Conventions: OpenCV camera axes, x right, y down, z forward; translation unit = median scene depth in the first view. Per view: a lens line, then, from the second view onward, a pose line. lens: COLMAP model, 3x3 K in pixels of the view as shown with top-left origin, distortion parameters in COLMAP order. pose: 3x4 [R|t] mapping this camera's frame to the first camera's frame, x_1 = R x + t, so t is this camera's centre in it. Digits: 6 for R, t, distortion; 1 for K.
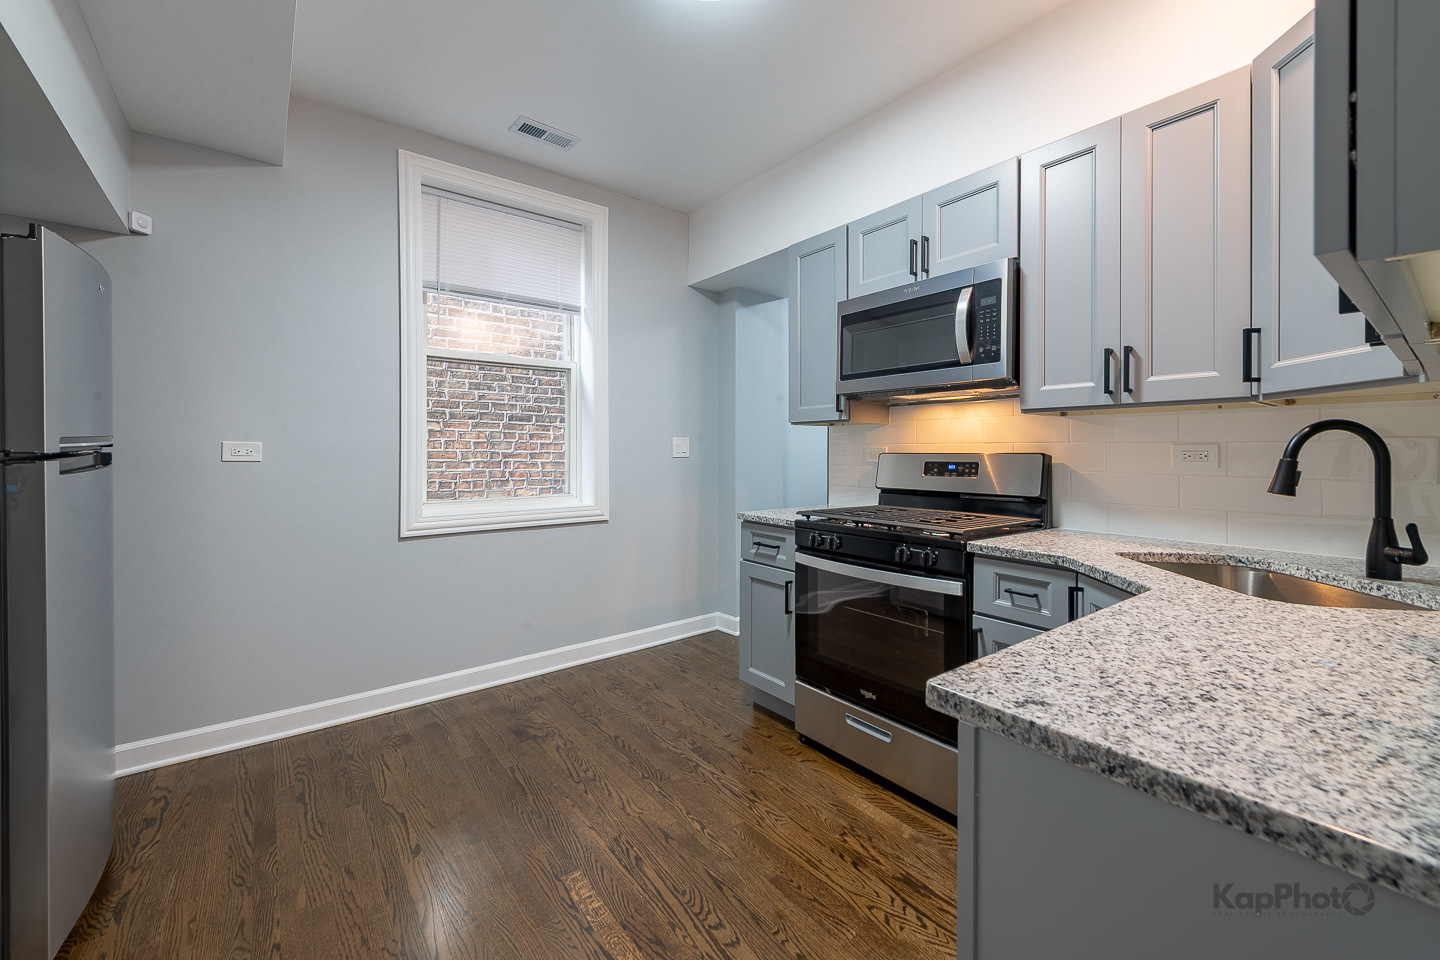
lens RADIAL K [[618.3, 0, 699.7], [0, 618.3, 450.5], [0, 0, 1]] dist [0.022979, -0.007490]
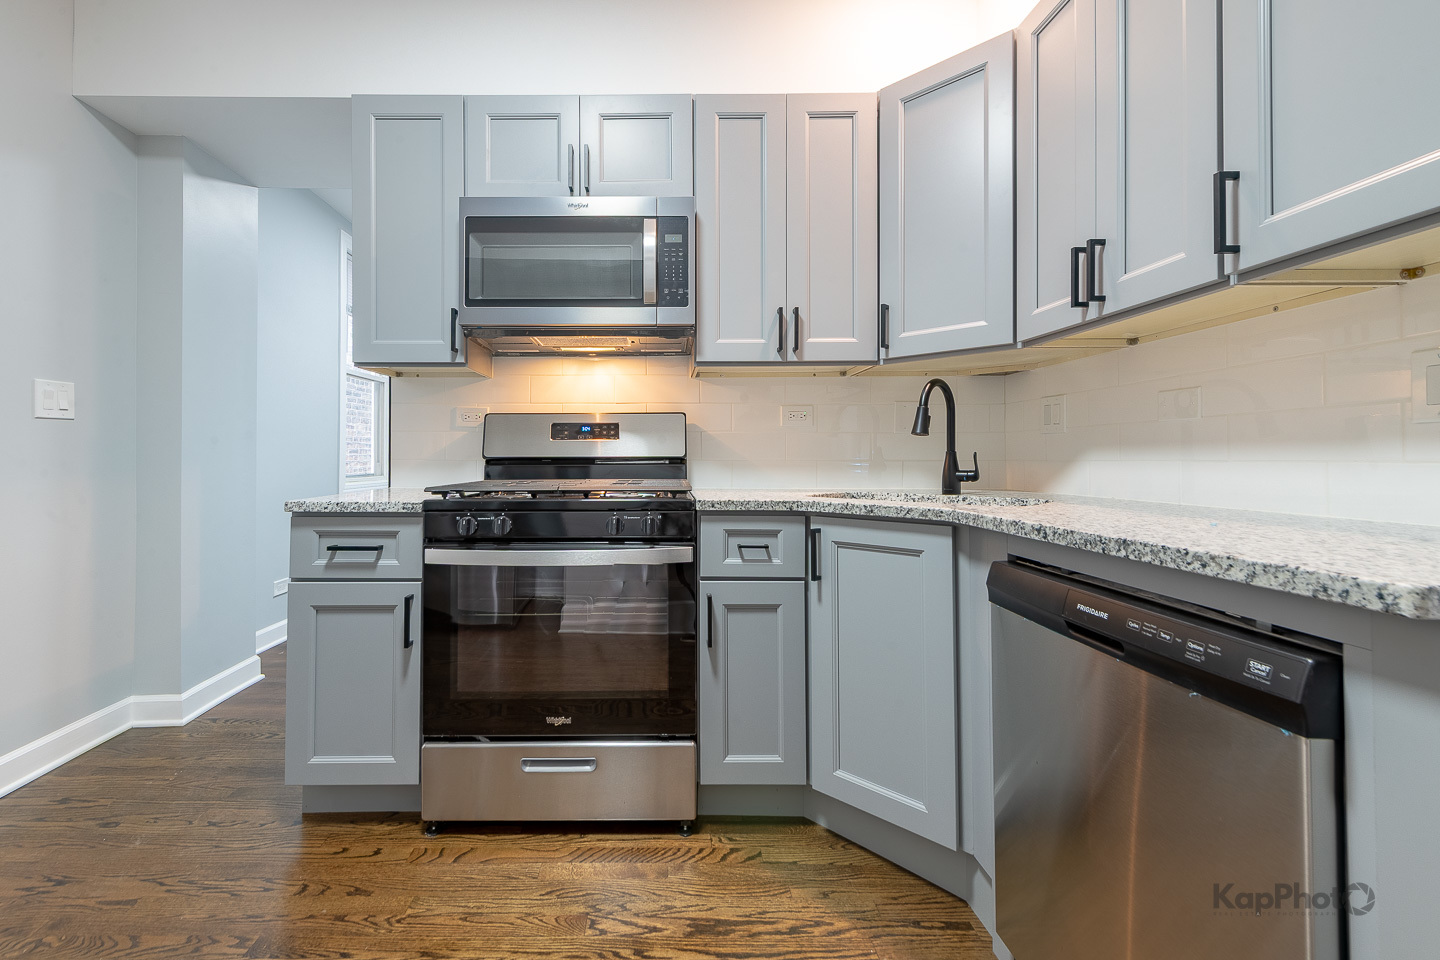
lens RADIAL K [[618.3, 0, 699.7], [0, 618.3, 450.5], [0, 0, 1]] dist [0.022979, -0.007490]
pose [[0.580569, 0.001058, 0.814210, -0.221745], [0.004283, 0.999981, -0.004353, 0.065163], [-0.814200, 0.006015, 0.580554, 0.388326]]
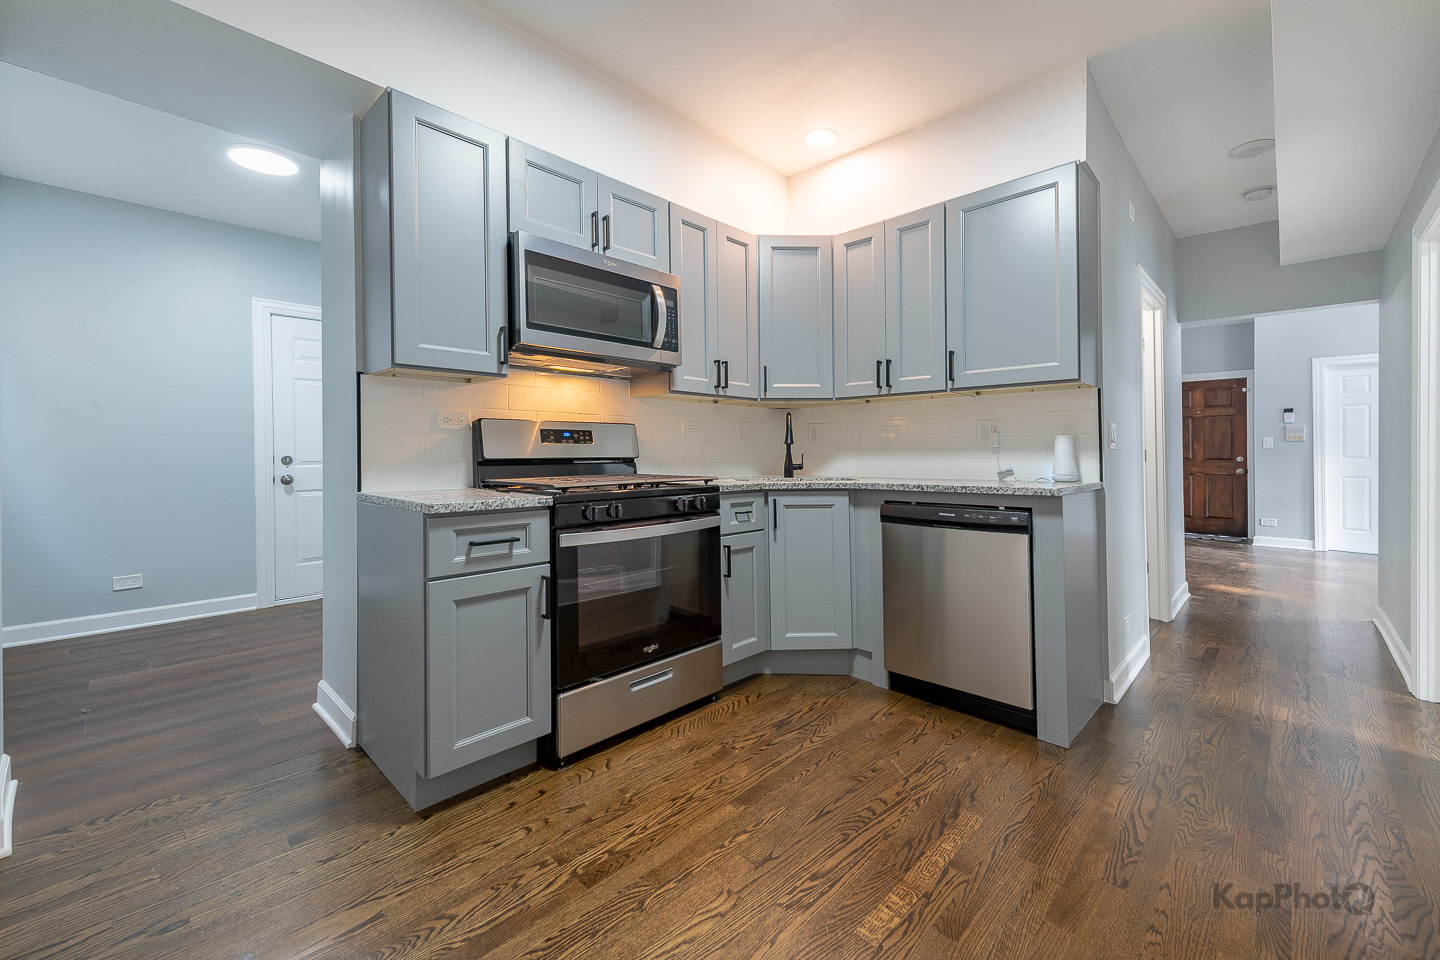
lens RADIAL K [[570.4, 0, 755.5], [0, 570.4, 449.1], [0, 0, 1]] dist [0.020836, -0.005261]
pose [[-0.202879, 0.000058, 0.979204, -0.645453], [0.001333, 0.999999, 0.000217, 0.054679], [-0.979203, 0.001350, -0.202879, 0.938927]]
